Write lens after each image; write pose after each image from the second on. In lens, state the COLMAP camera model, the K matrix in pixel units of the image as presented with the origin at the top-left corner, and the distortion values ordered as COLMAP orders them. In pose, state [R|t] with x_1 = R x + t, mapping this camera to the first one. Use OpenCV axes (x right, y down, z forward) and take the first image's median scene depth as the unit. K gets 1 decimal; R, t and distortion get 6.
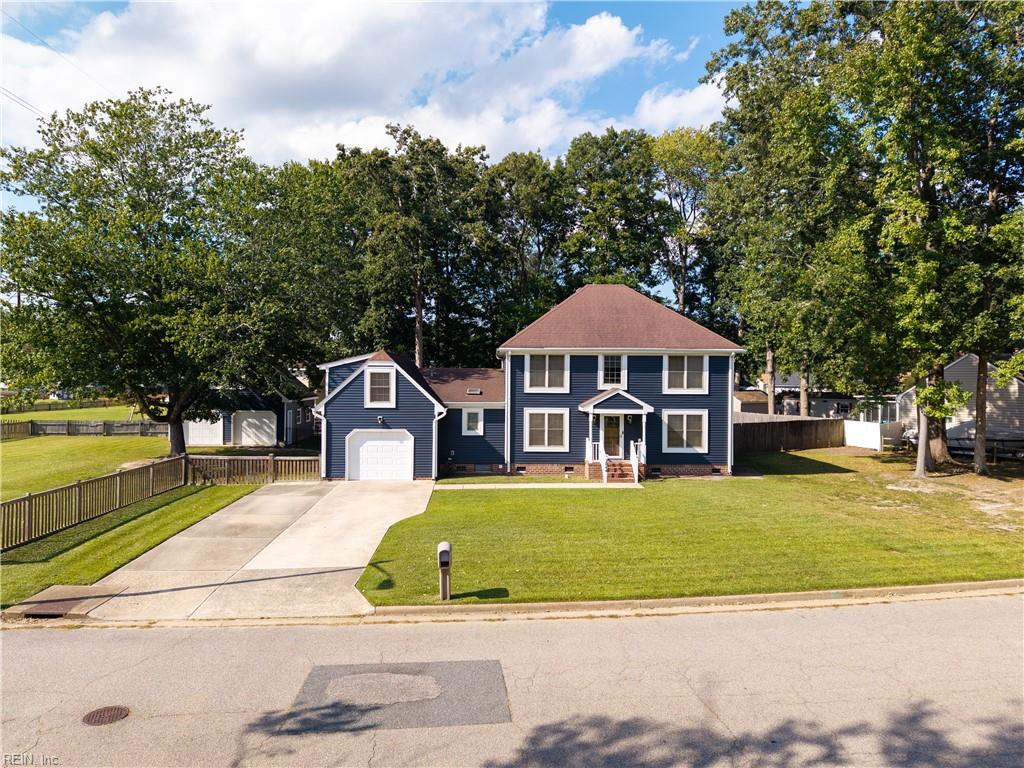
lens RADIAL K [[678.7, 0, 512.0], [0, 678.7, 384.0], [0, 0, 1]] dist [0.084528, -0.100122]
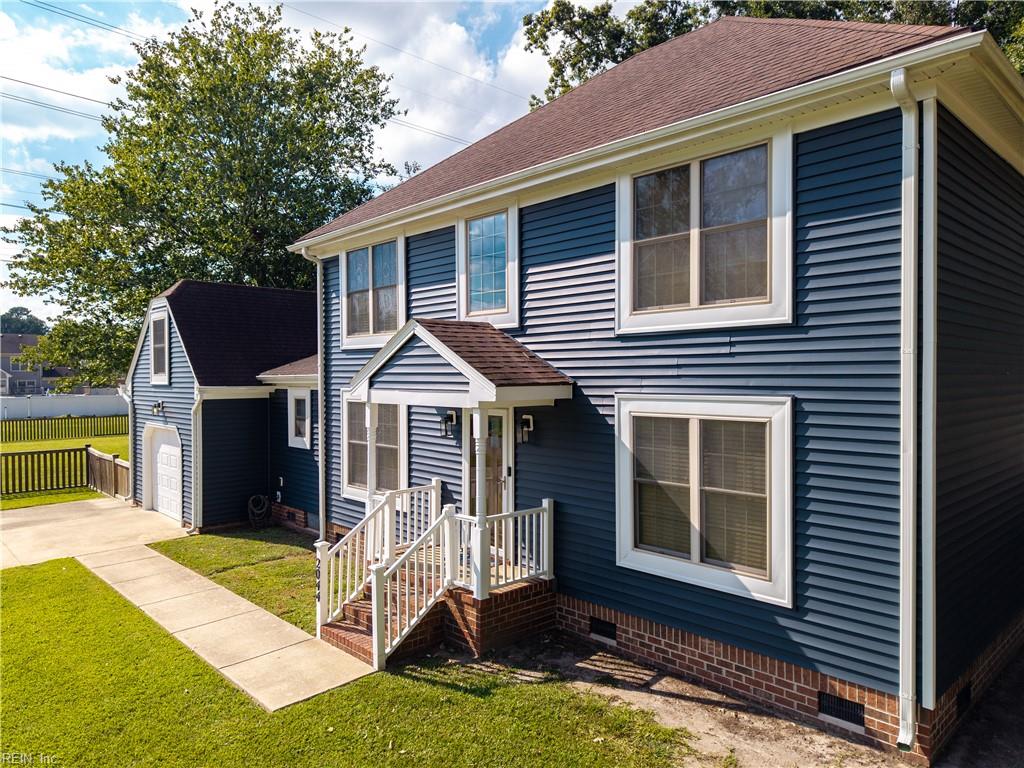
lens RADIAL K [[690.4, 0, 512.3], [0, 690.4, 385.5], [0, 0, 1]] dist [0.038806, -0.027682]
pose [[0.647758, -0.001713, -0.761845, 0.395412], [0.001260, 0.999999, -0.001178, 0.034144], [0.761846, -0.000197, 0.647759, 0.806985]]
